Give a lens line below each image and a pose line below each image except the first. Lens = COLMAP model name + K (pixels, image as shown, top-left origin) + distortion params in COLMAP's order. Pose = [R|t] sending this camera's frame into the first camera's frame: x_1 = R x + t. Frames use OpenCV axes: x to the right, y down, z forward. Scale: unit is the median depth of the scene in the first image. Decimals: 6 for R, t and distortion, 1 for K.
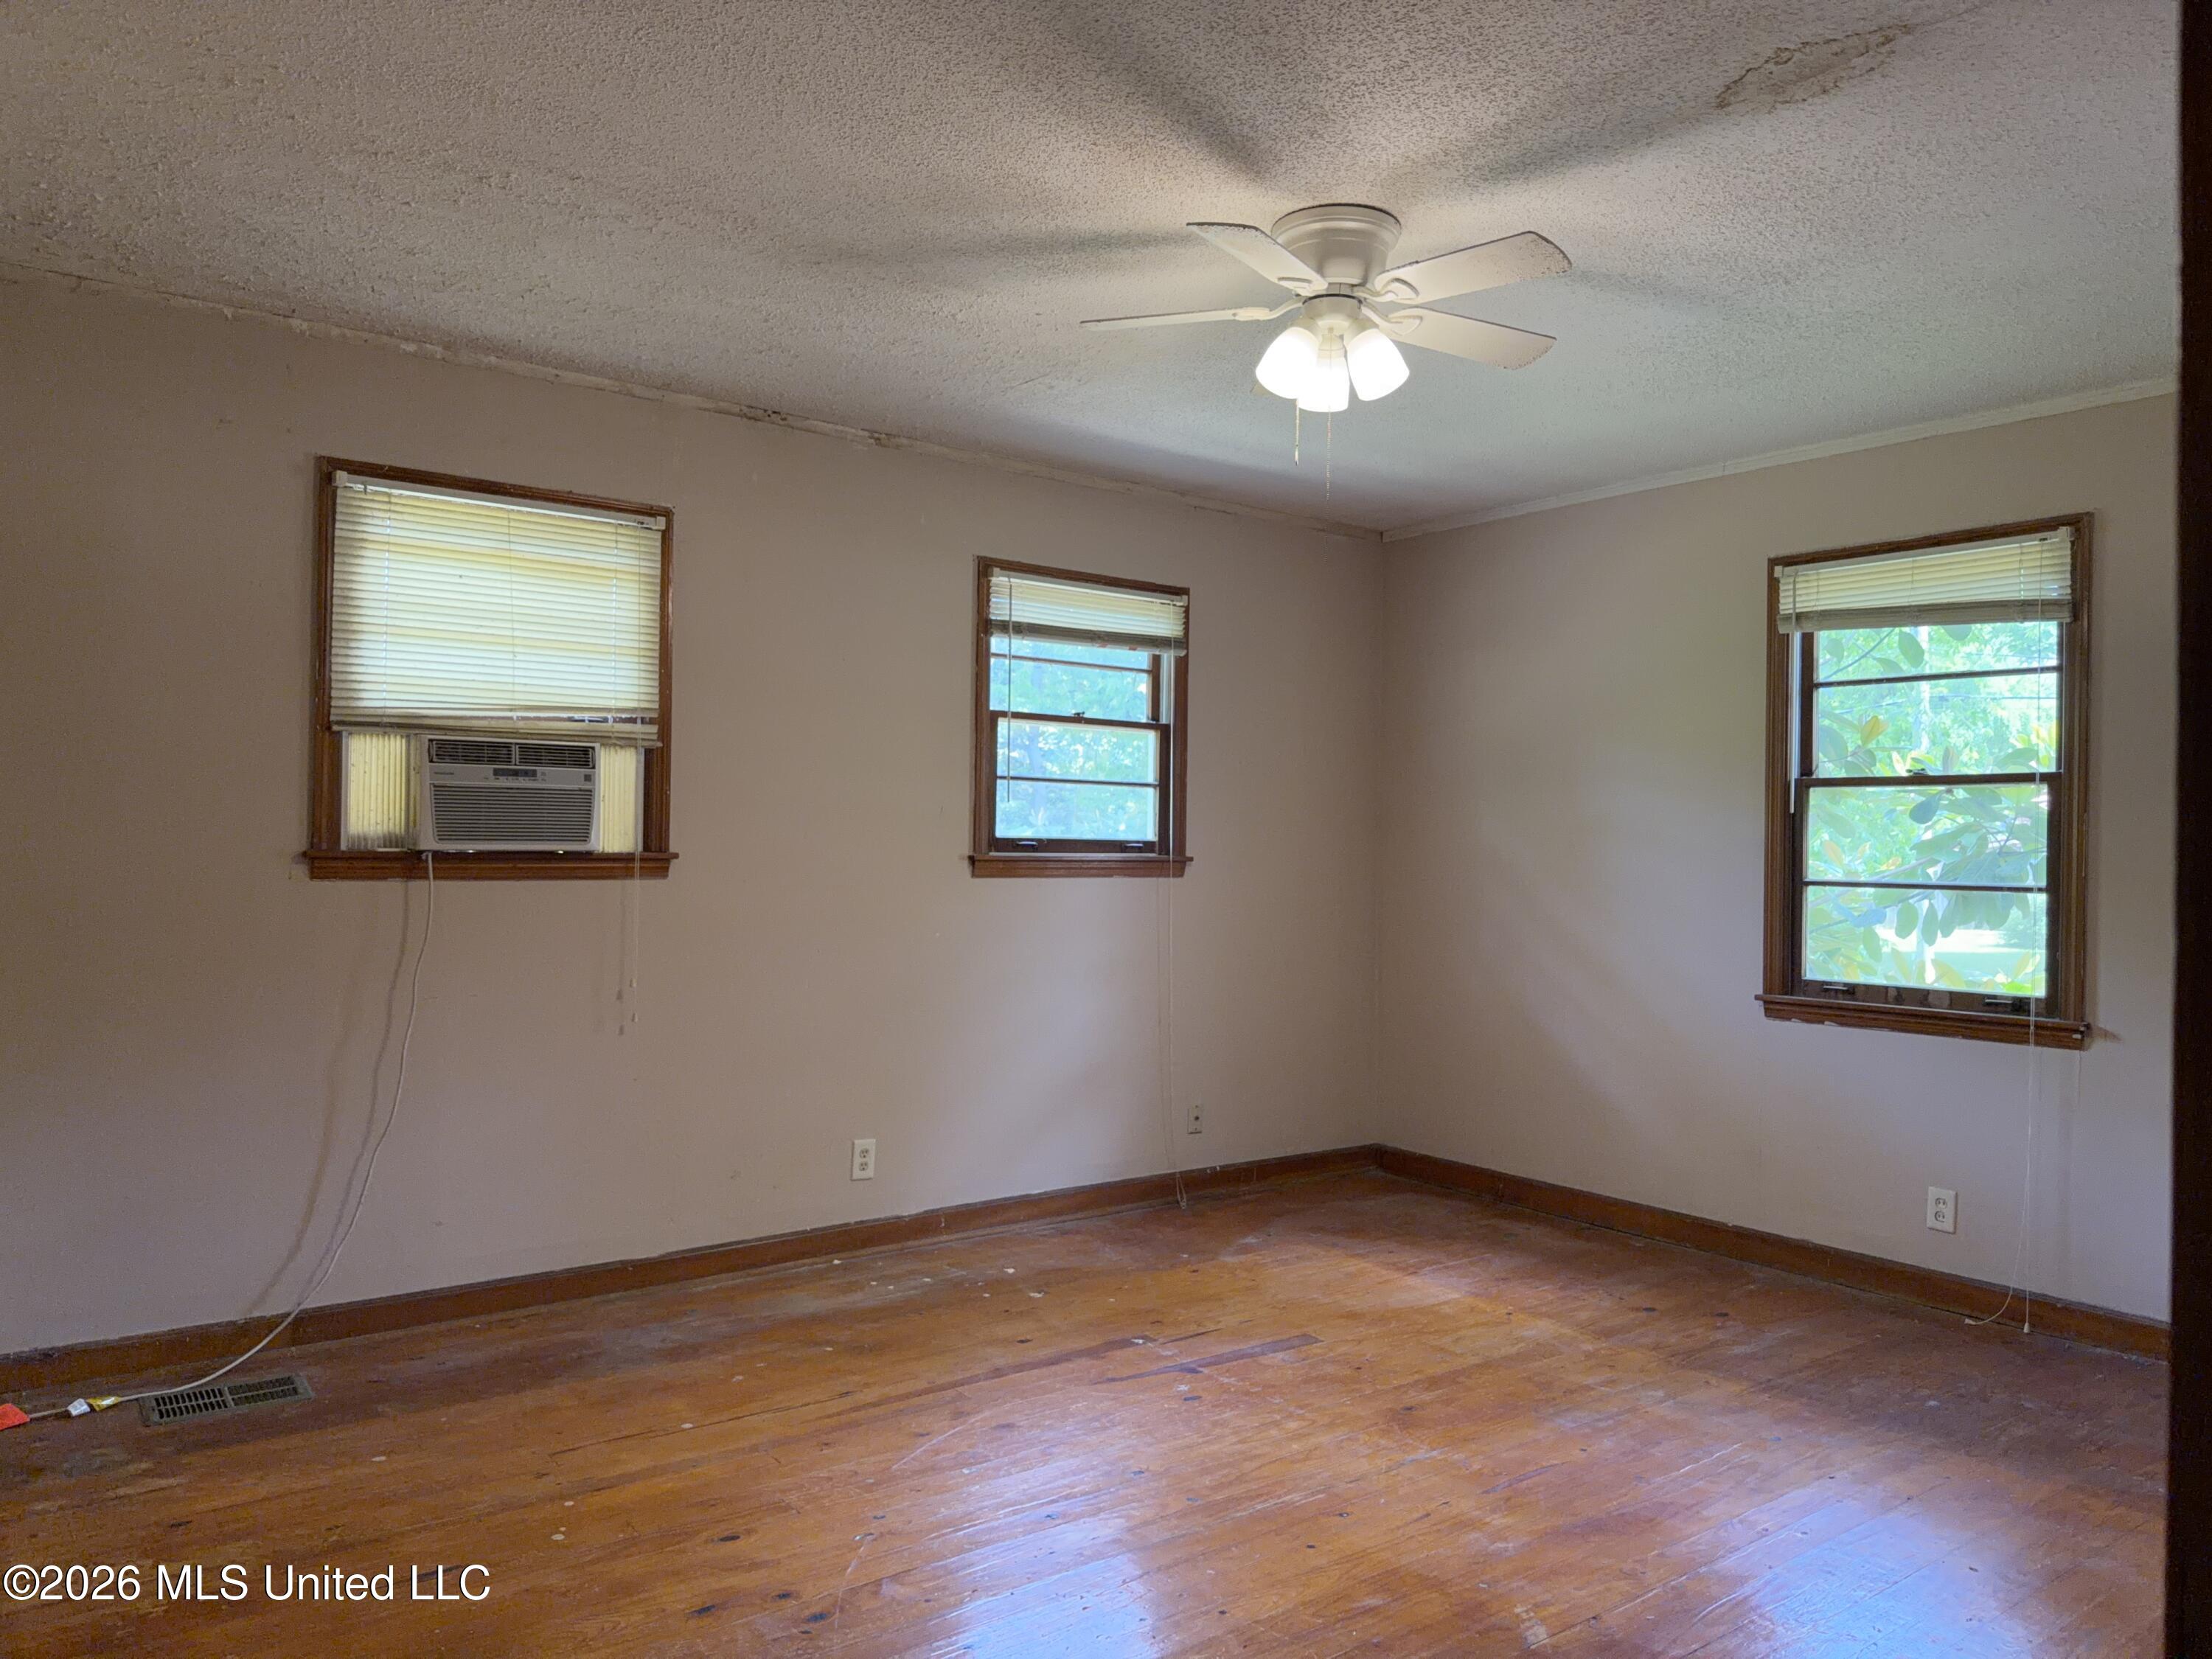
lens RADIAL K [[1552.5, 0, 1106.0], [0, 1552.5, 829.5], [0, 0, 1]] dist [0.116156, -0.194641]
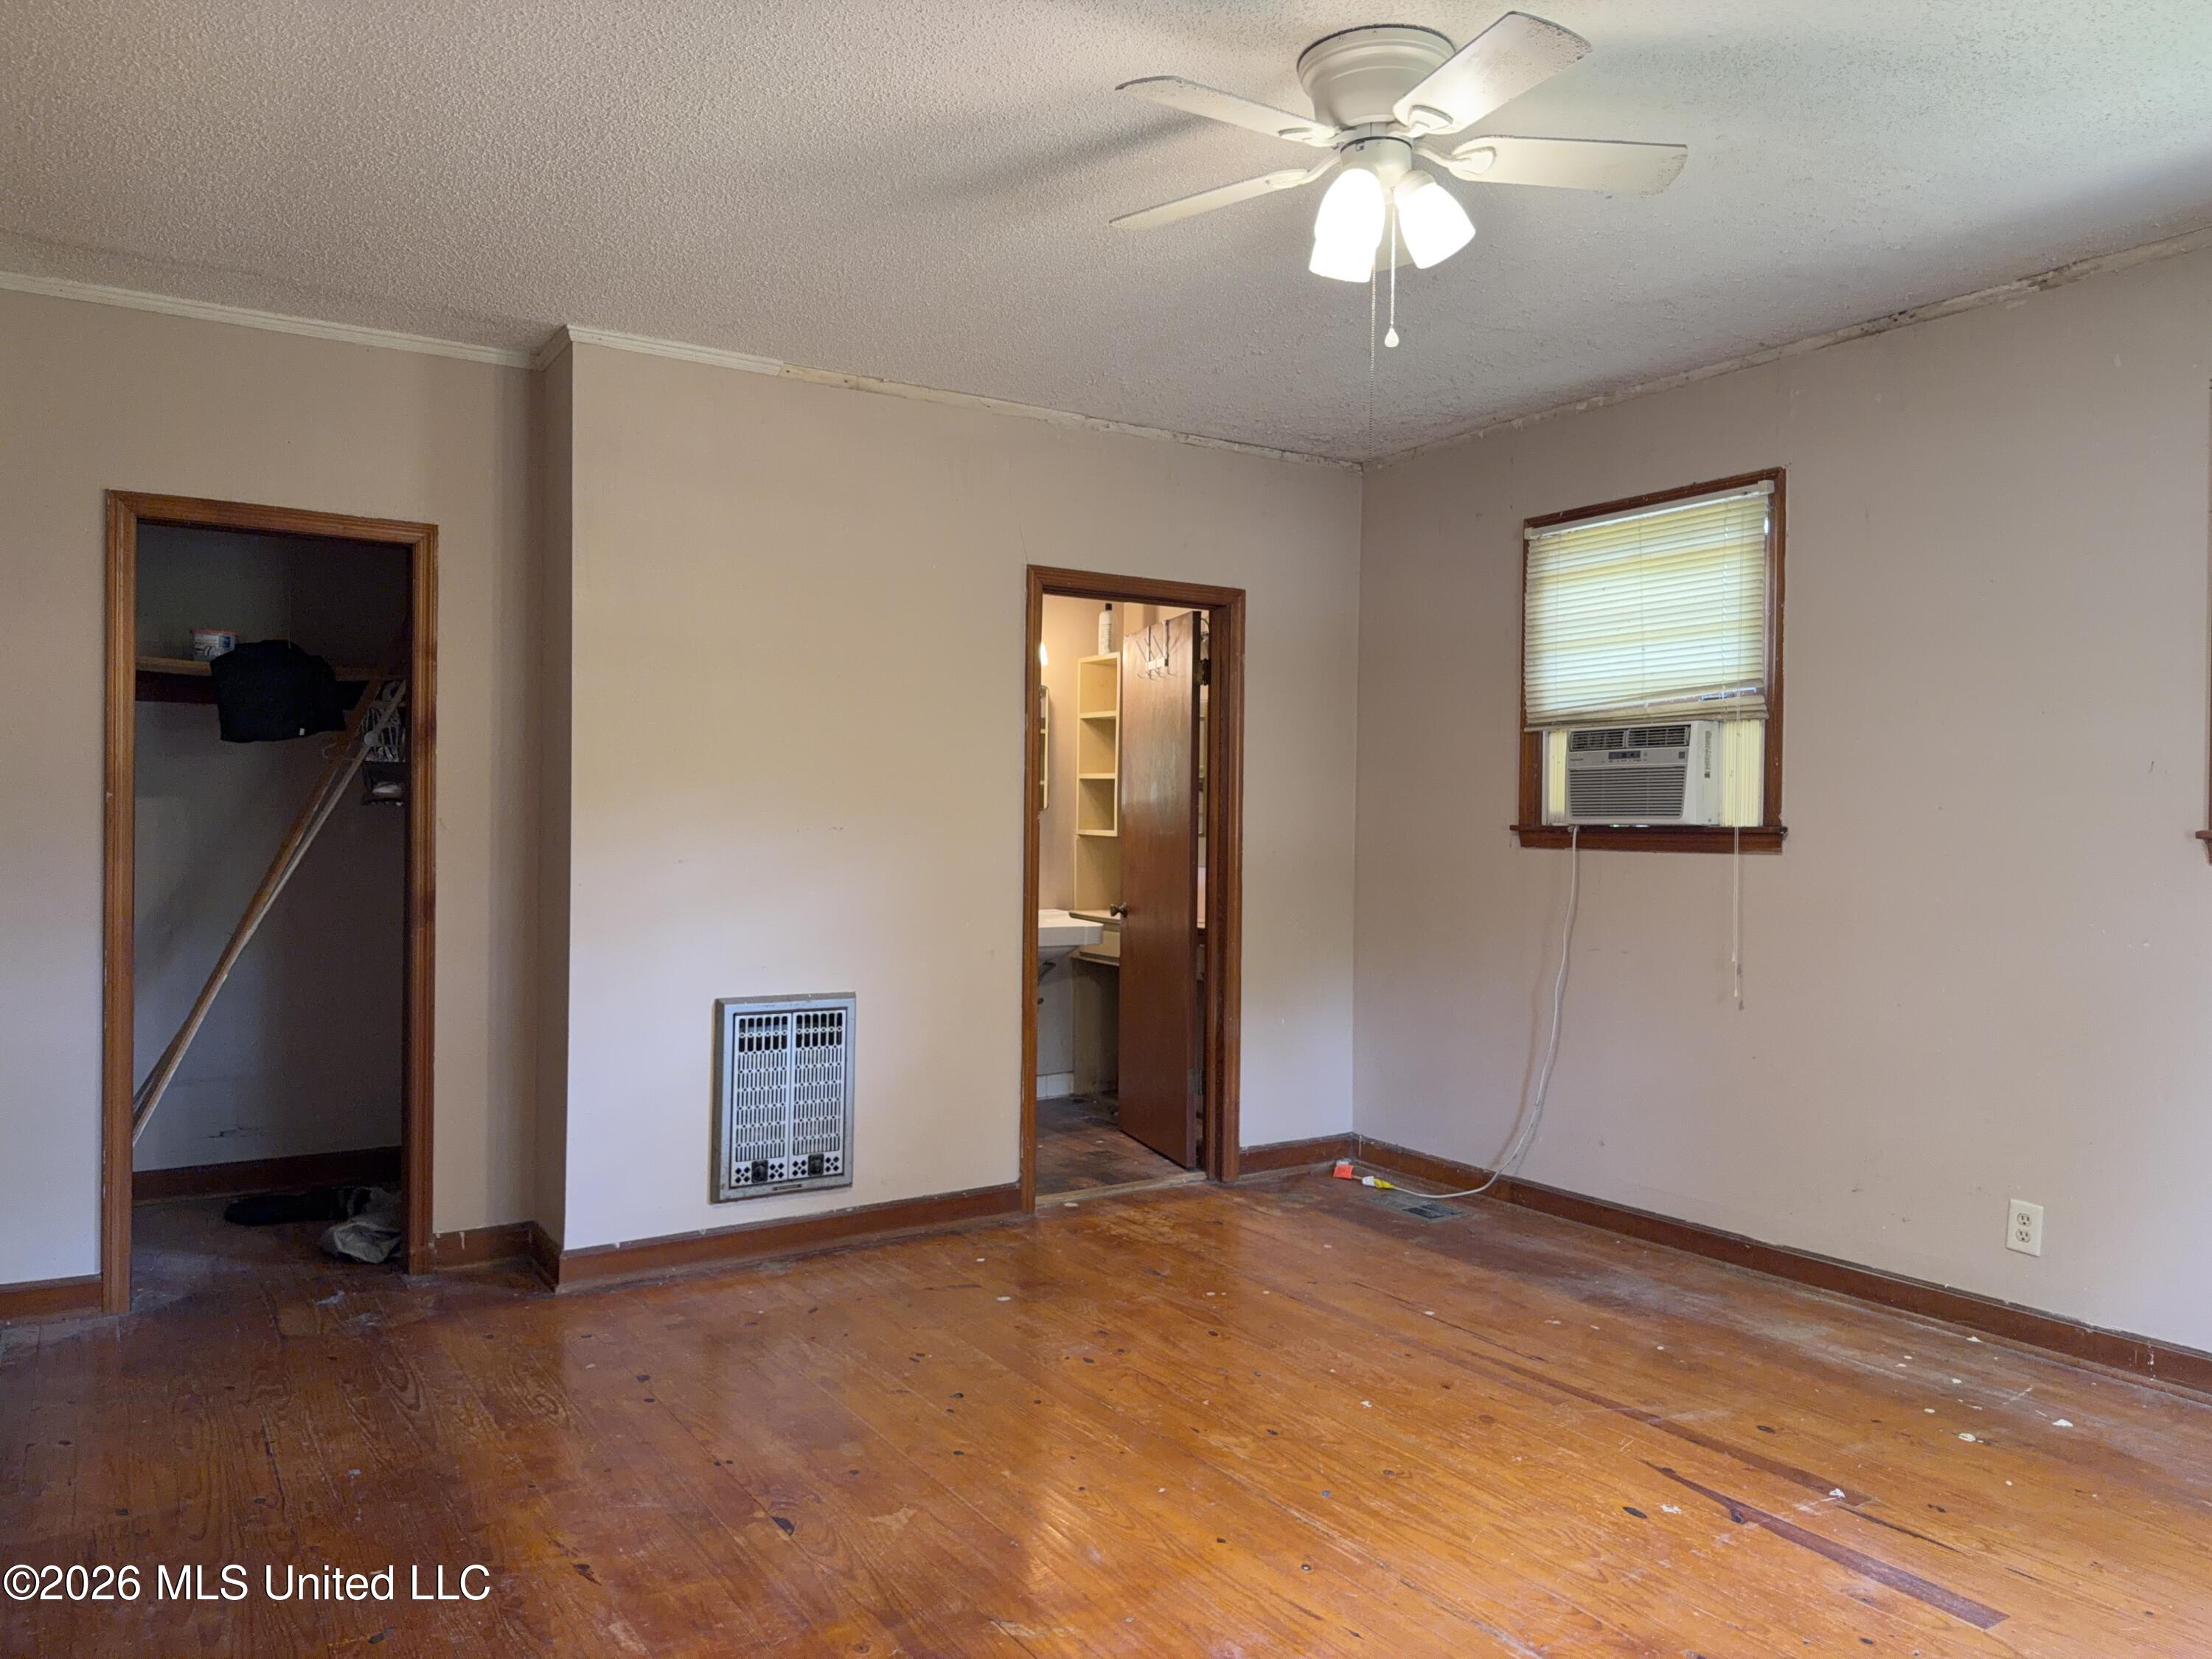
lens RADIAL K [[1617.0, 0, 1106.0], [0, 1617.0, 829.5], [0, 0, 1]] dist [-0.001223, -0.002642]
pose [[-0.091969, -0.008821, -0.995723, 0.793214], [-0.000939, 0.999961, -0.008772, 0.027099], [0.995761, 0.000128, -0.091974, 0.730483]]
